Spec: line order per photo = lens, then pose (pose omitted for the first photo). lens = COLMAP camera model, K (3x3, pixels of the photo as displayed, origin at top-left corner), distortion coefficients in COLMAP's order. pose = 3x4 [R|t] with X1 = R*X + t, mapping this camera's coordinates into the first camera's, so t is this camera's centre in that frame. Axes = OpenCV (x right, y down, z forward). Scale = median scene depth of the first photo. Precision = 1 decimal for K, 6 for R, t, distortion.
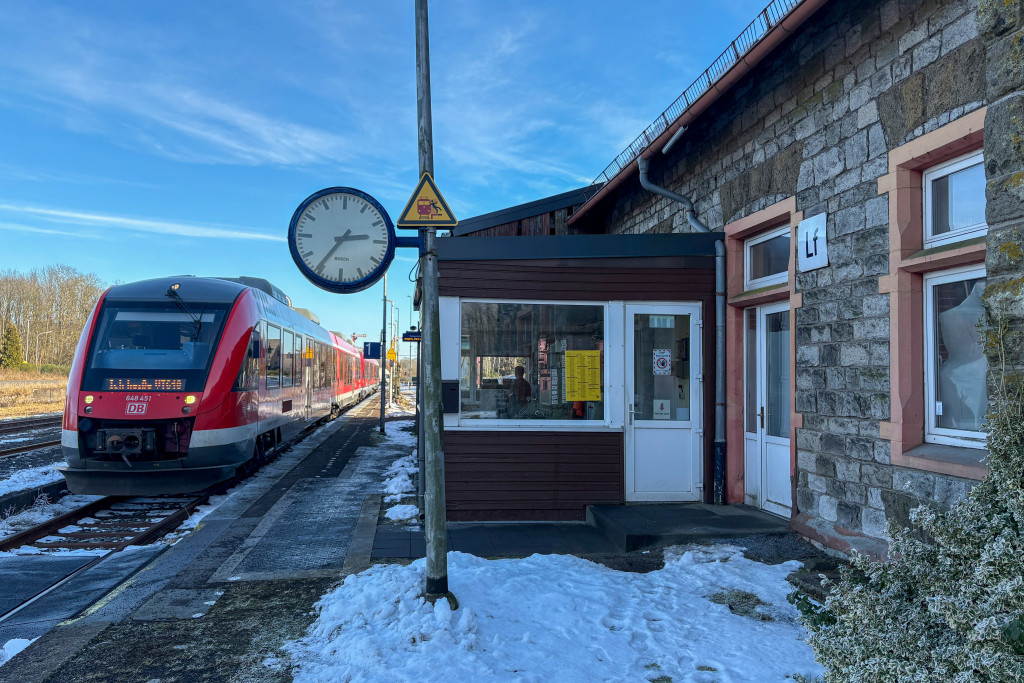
lens RADIAL K [[792.5, 0, 508.2], [0, 792.5, 352.0], [0, 0, 1]] dist [0.007788, 0.000847]
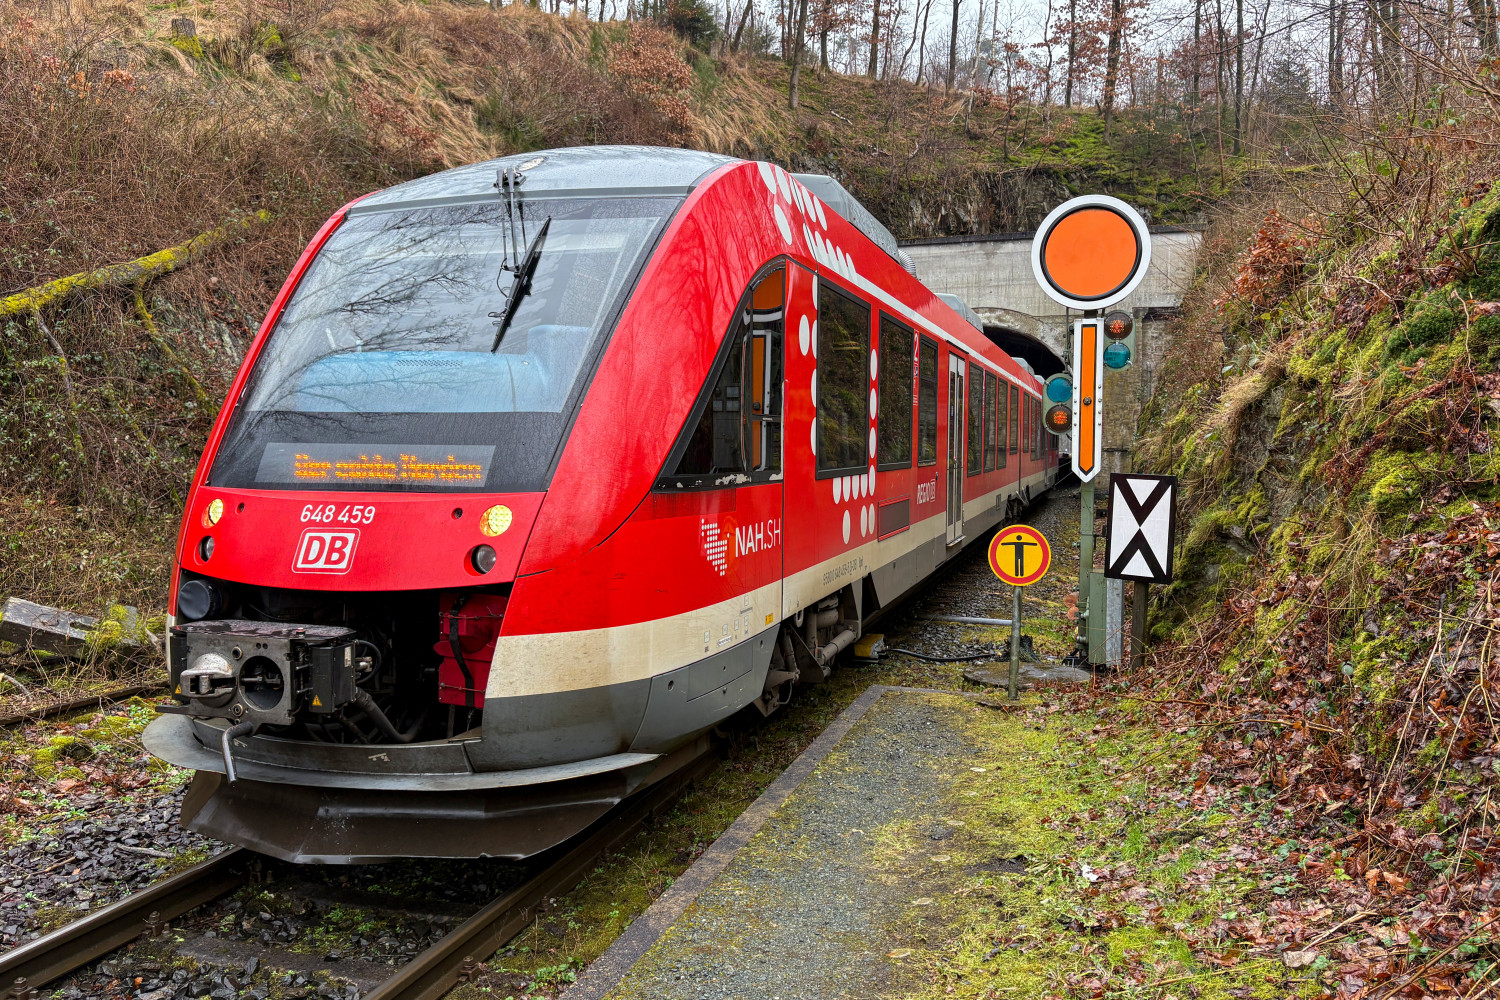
lens RADIAL K [[1160.9, 0, 744.4], [0, 1160.9, 515.4], [0, 0, 1]] dist [0.007788, 0.000847]
pose [[0.903753, 0.028534, -0.427102, -0.148087], [0.011319, 0.995834, 0.090483, 0.021891], [0.427904, -0.086609, 0.899665, 0.669667]]
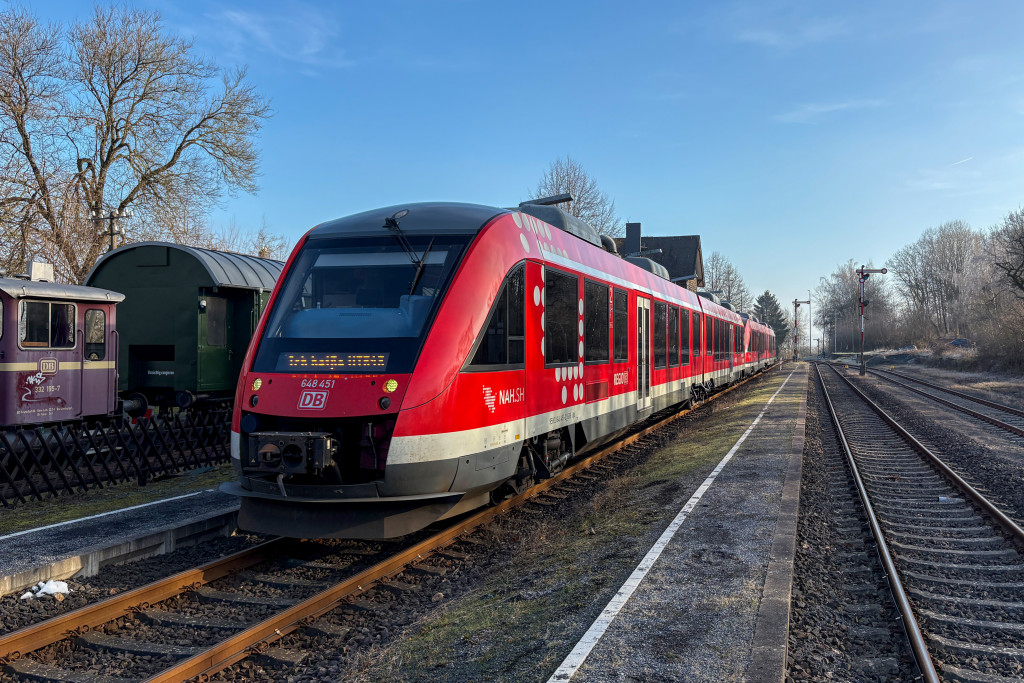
lens RADIAL K [[880.5, 0, 563.5], [0, 880.5, 339.9], [0, 0, 1]] dist [0.001555, 0.000163]
pose [[0.920320, -0.008580, -0.391072, -0.005593], [0.017001, 0.999692, 0.018076, 0.013373], [0.390797, -0.023284, 0.920183, 0.417674]]
